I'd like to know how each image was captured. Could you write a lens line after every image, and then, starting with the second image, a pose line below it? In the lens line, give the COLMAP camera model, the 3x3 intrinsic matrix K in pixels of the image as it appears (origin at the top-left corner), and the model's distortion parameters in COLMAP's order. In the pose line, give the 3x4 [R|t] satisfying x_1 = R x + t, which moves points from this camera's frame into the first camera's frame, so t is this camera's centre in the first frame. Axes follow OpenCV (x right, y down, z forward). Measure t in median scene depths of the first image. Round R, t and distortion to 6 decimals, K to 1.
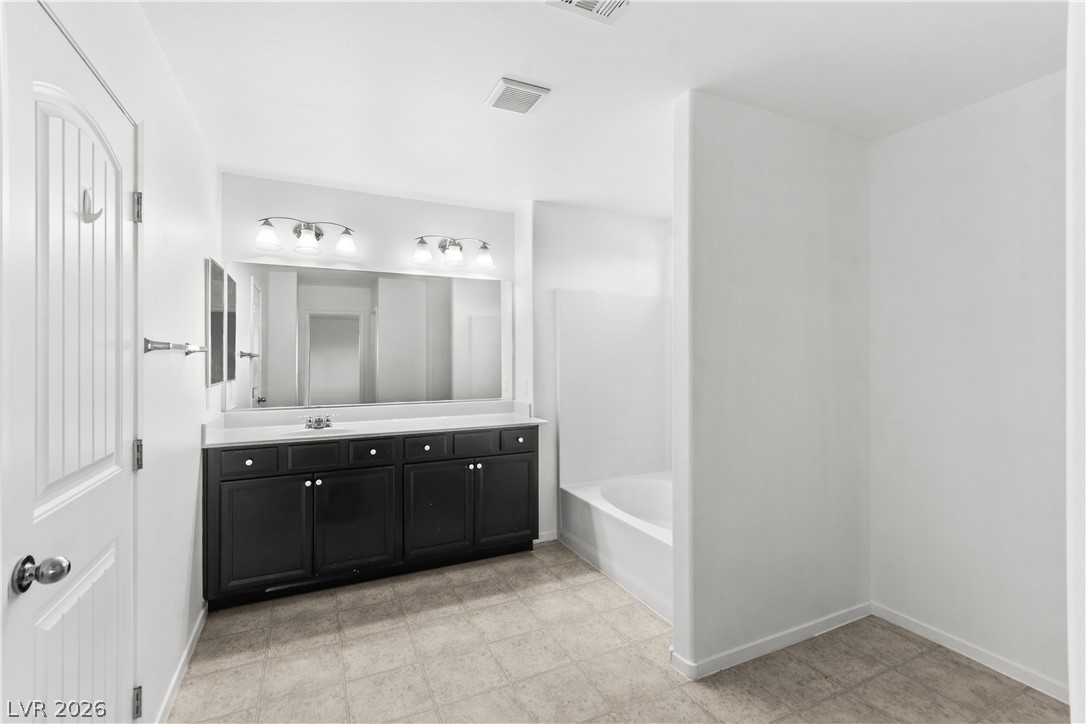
lens RADIAL K [[481.0, 0, 547.8], [0, 481.0, 354.8], [0, 0, 1]] dist [0.001136, -0.000078]
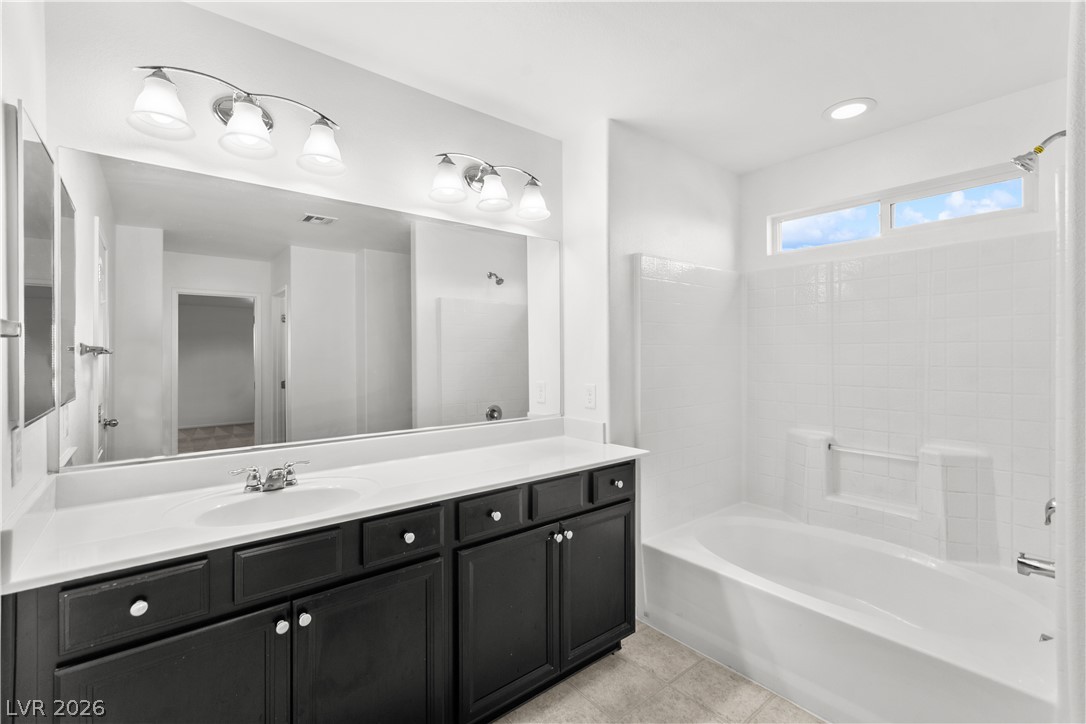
lens RADIAL K [[483.2, 0, 544.3], [0, 483.2, 353.5], [0, 0, 1]] dist [0.004541, 0.000208]
pose [[0.973865, -0.002114, 0.227117, -0.291487], [0.001291, 0.999992, 0.003772, 0.003100], [-0.227123, -0.003380, 0.973860, 0.399758]]
